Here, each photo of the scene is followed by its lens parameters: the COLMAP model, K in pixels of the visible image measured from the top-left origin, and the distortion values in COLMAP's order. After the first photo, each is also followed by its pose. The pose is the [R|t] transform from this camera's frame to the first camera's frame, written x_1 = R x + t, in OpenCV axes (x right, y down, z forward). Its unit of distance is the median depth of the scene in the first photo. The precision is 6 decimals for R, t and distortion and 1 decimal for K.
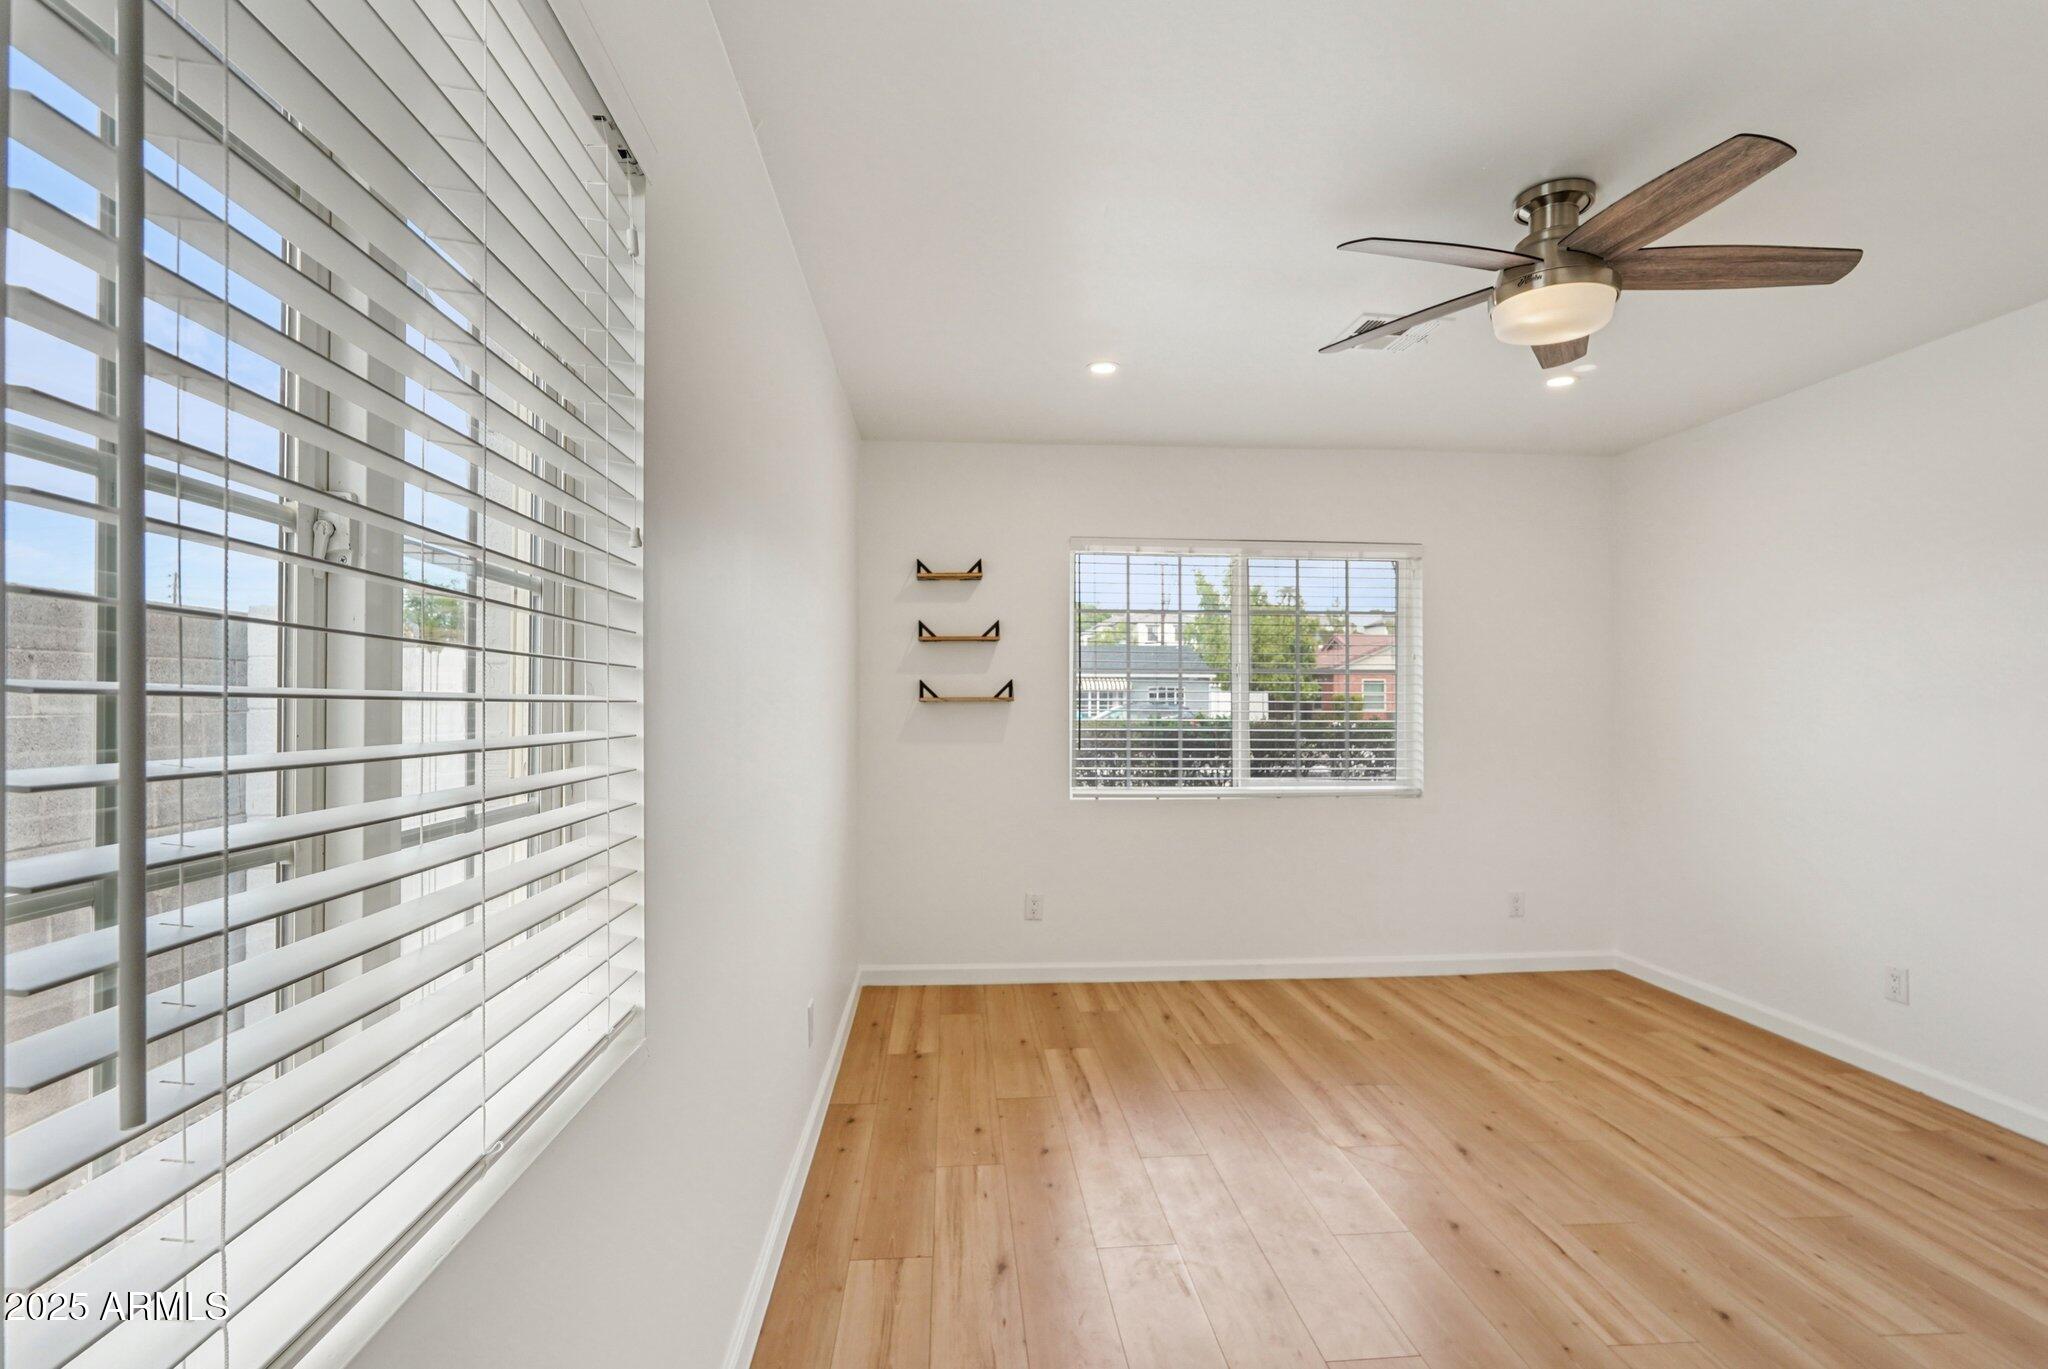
lens RADIAL K [[941.6, 0, 1049.8], [0, 941.6, 699.0], [0, 0, 1]] dist [0.001655, 0.001715]
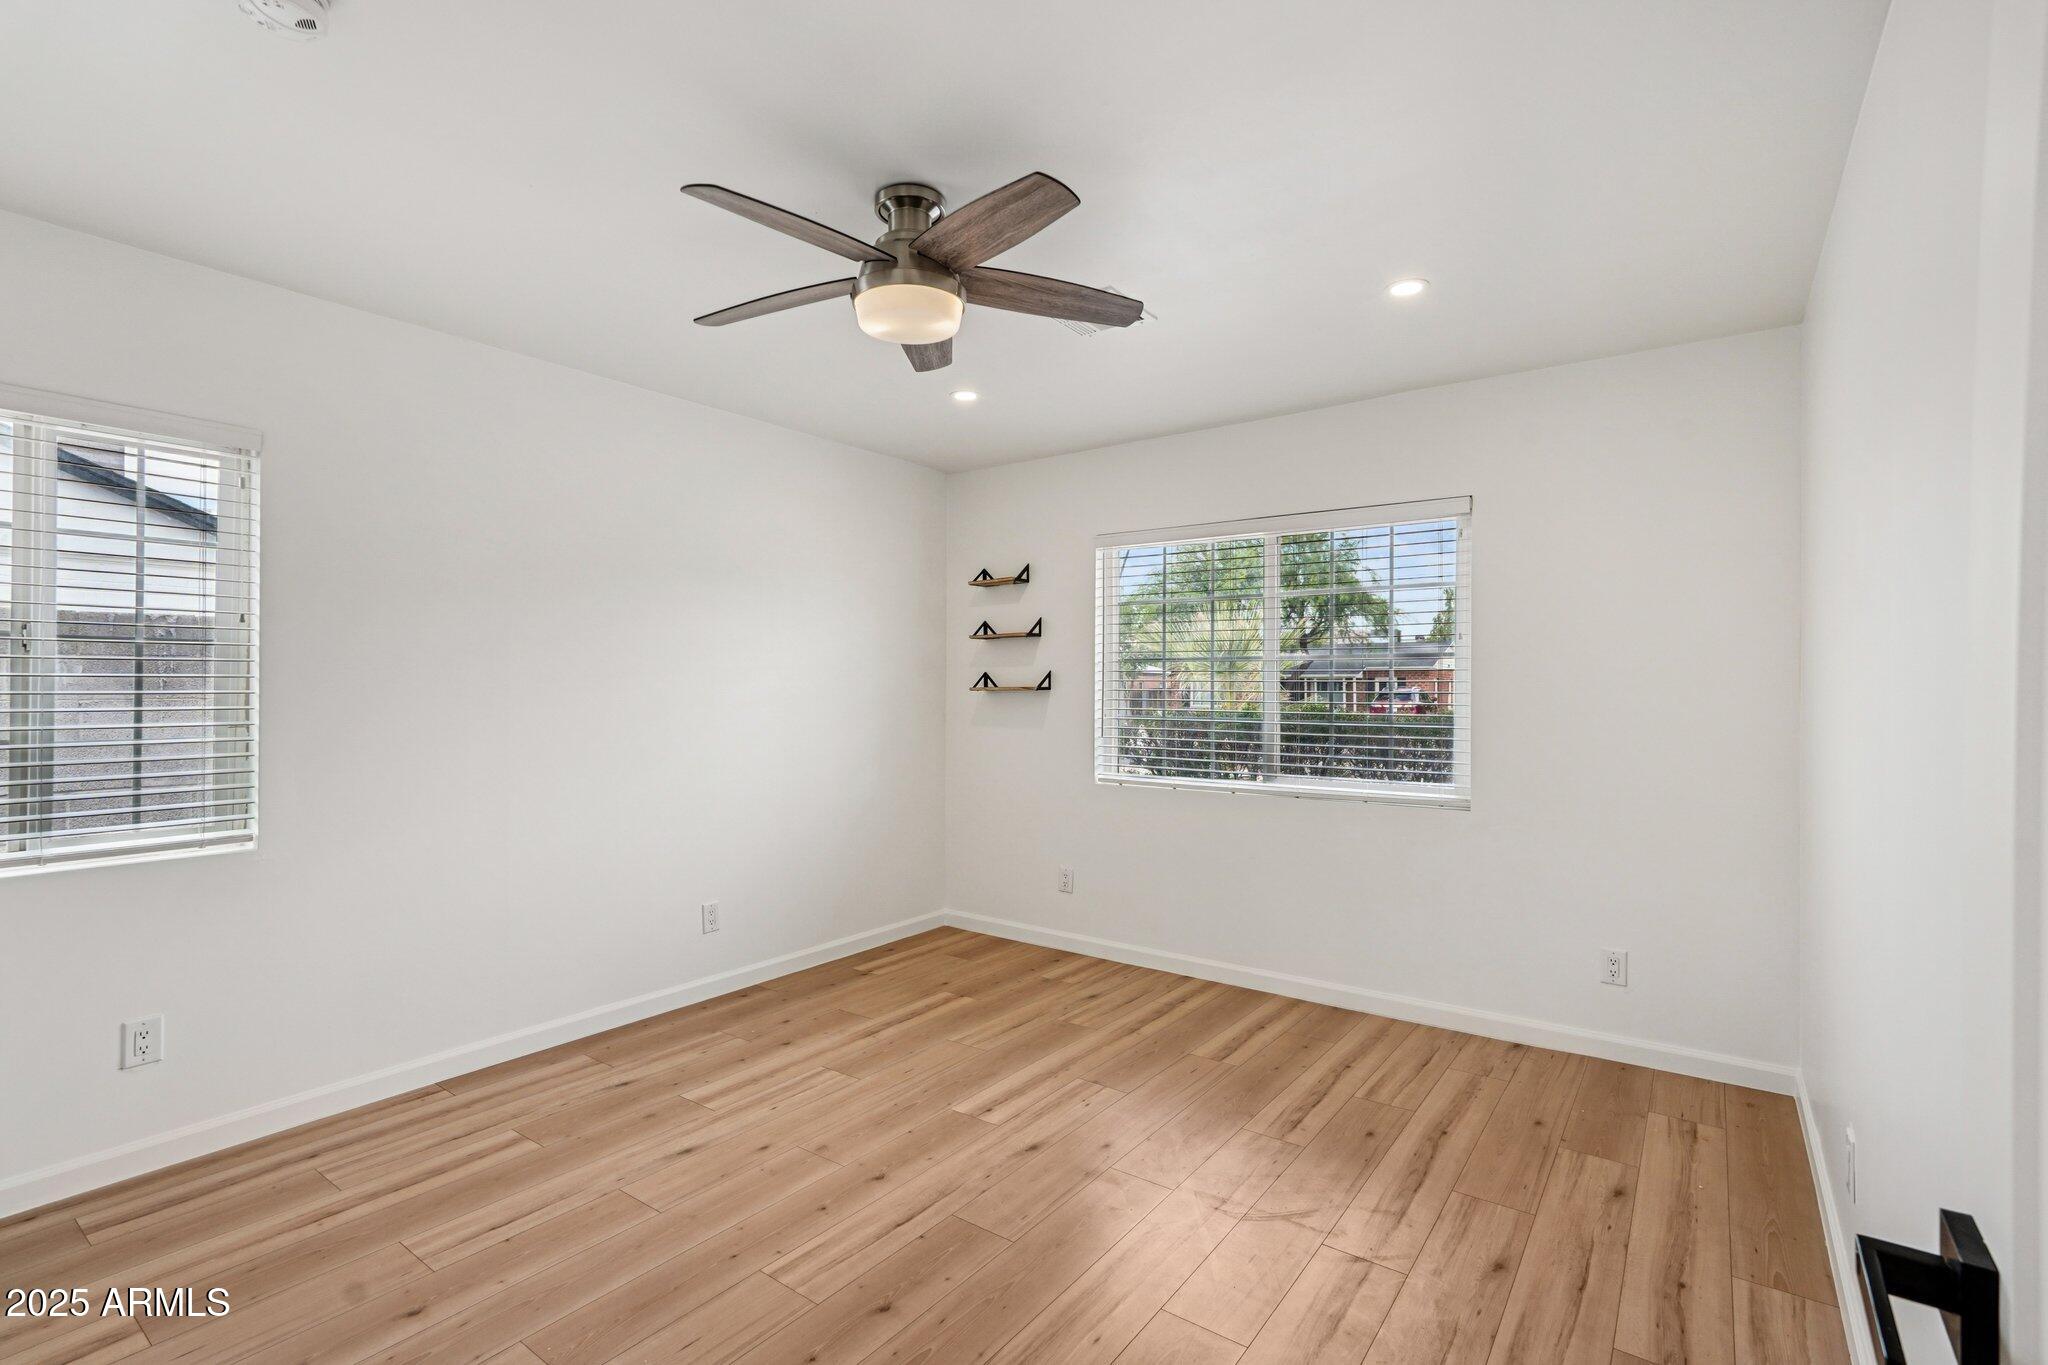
lens RADIAL K [[941.6, 0, 1039.5], [0, 941.6, 693.9], [0, 0, 1]] dist [0.001655, 0.001715]
pose [[0.757035, 0.003191, -0.653366, 0.713393], [0.001167, 0.999980, 0.006236, -0.000710], [0.653373, -0.005483, 0.757016, 0.172152]]
